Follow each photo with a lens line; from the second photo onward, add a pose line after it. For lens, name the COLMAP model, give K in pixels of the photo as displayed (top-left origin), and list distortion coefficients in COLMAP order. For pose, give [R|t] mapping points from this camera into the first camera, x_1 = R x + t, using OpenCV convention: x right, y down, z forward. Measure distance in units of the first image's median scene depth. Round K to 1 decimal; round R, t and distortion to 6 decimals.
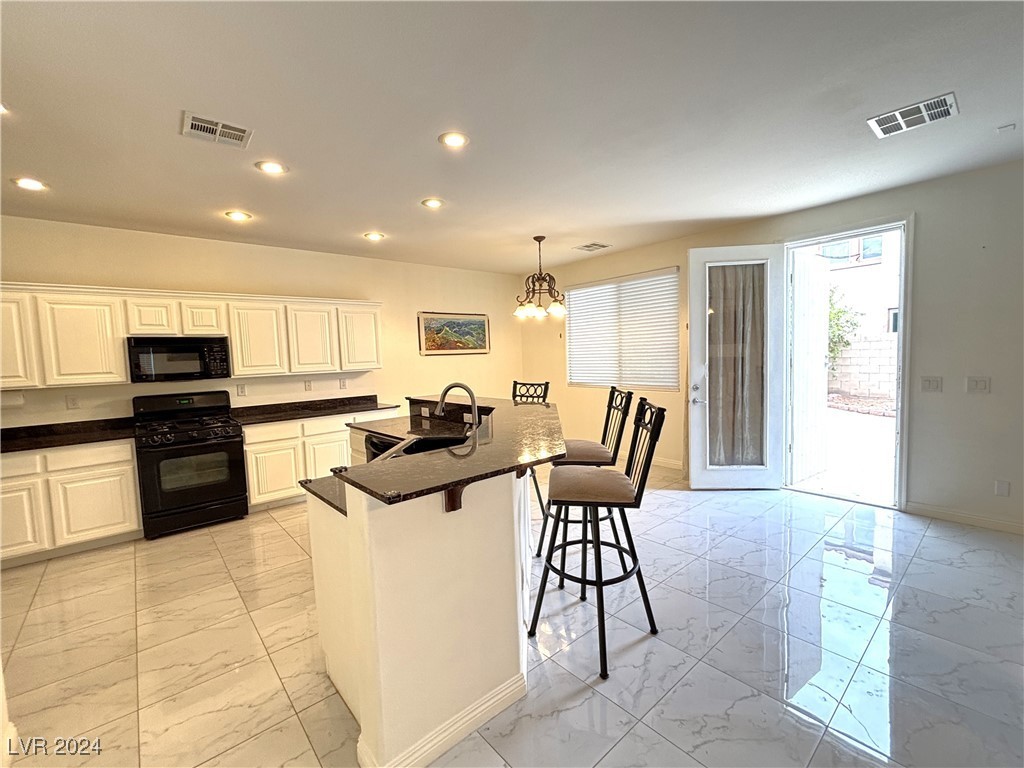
lens RADIAL K [[439.8, 0, 507.6], [0, 439.8, 384.6], [0, 0, 1]] dist [0.002210, -0.003109]
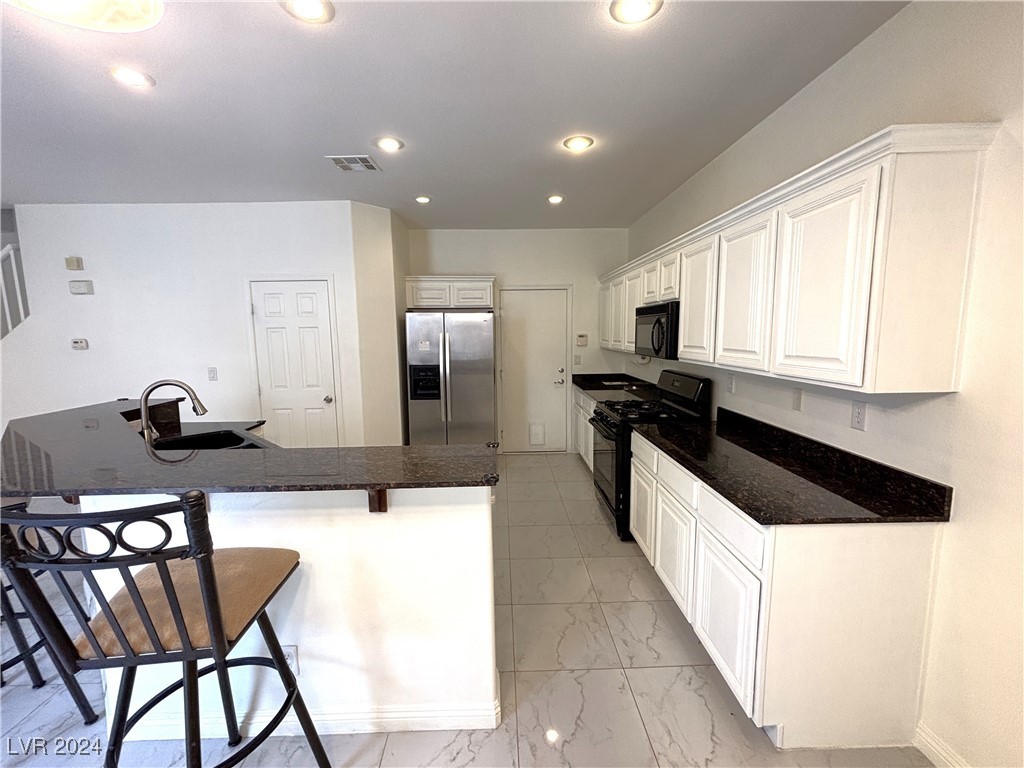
lens RADIAL K [[439.8, 0, 513.1], [0, 439.8, 384.6], [0, 0, 1]] dist [0.002210, -0.003109]
pose [[-0.629409, 0.133477, -0.765525, 0.073719], [-0.022532, 0.981588, 0.189675, -0.103881], [0.776748, 0.136632, -0.614813, 1.220603]]
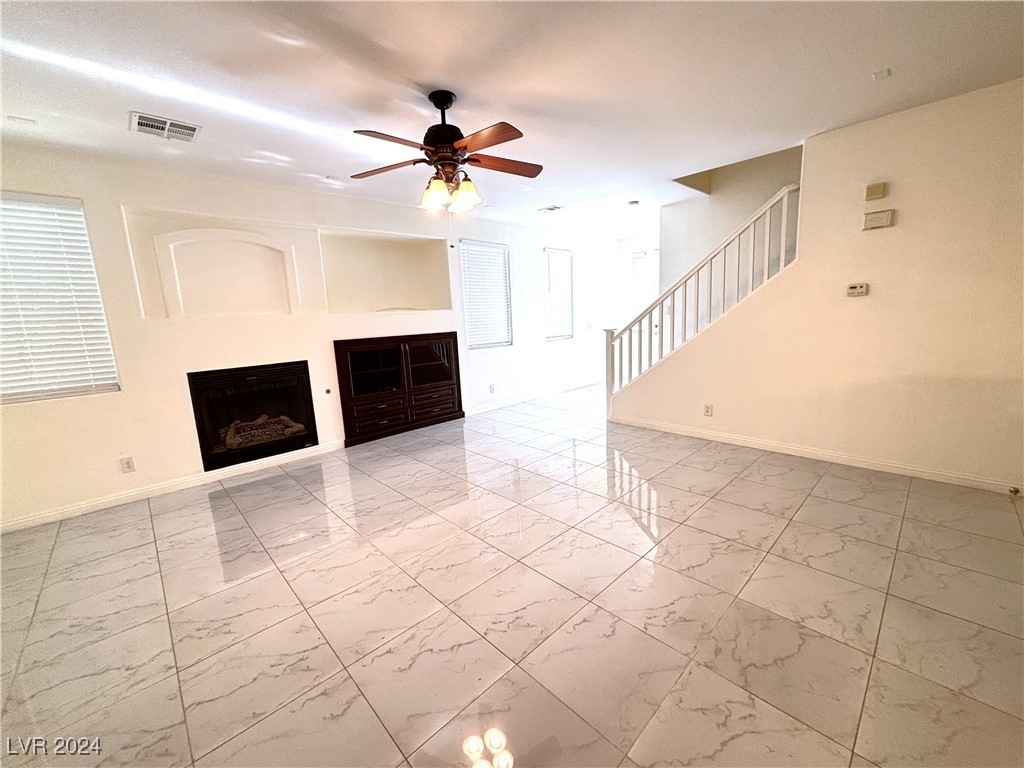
lens RADIAL K [[410.9, 0, 514.8], [0, 410.9, 383.1], [0, 0, 1]] dist [-0.002448, 0.000381]
pose [[-0.994900, 0.089320, -0.046859, 0.597144], [0.075930, 0.969033, 0.234967, -0.050127], [0.066395, 0.230211, -0.970873, 0.661461]]
